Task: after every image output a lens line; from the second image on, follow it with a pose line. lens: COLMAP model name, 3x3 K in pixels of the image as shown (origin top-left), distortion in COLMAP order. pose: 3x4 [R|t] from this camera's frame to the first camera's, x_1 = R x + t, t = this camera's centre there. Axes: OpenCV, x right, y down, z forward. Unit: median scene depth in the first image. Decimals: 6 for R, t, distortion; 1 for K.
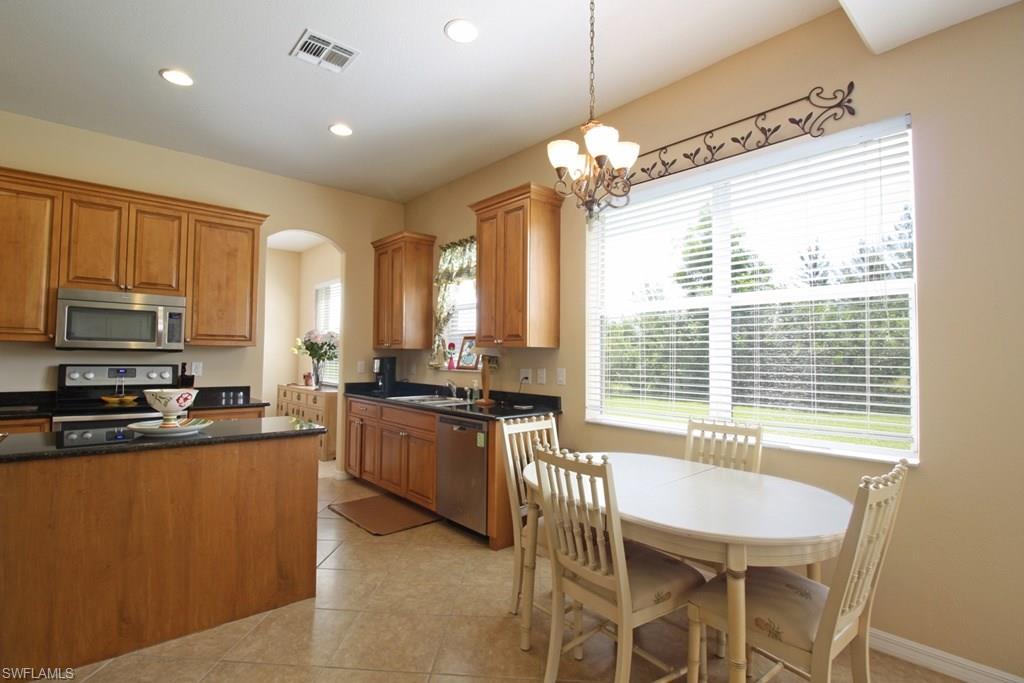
lens RADIAL K [[493.2, 0, 506.4], [0, 493.2, 338.8], [0, 0, 1]] dist [-0.004494, -0.010783]
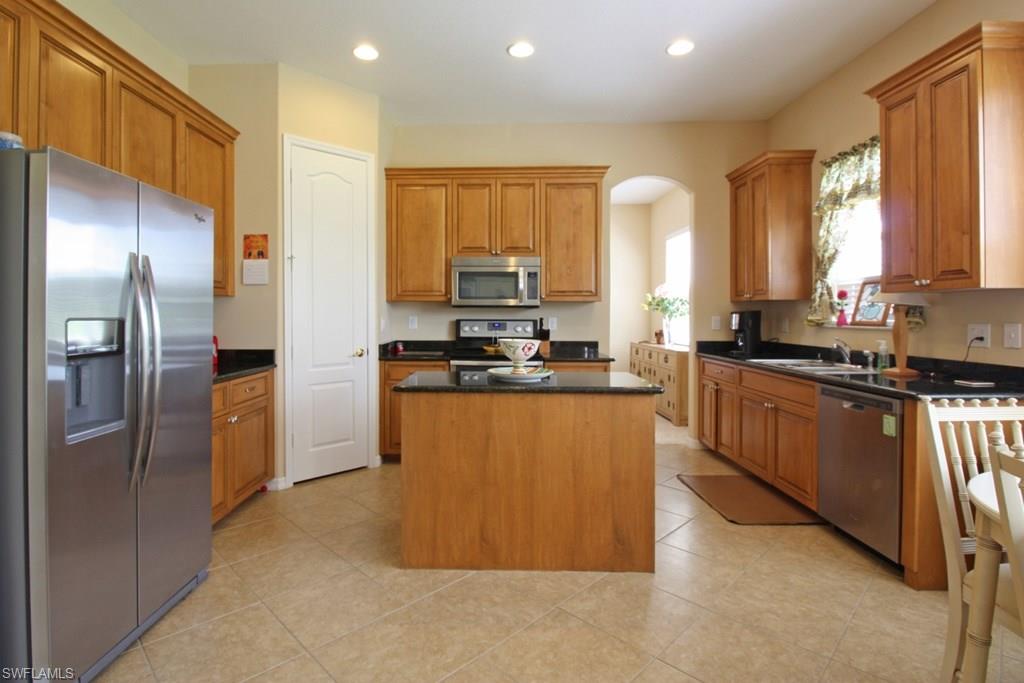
lens RADIAL K [[493.2, 0, 493.2], [0, 493.2, 322.1], [0, 0, 1]] dist [-0.004494, -0.010783]
pose [[0.728285, -0.005005, -0.685256, 0.014258], [0.029711, 0.999264, 0.024278, 0.028626], [0.684630, -0.038041, 0.727897, 0.133890]]
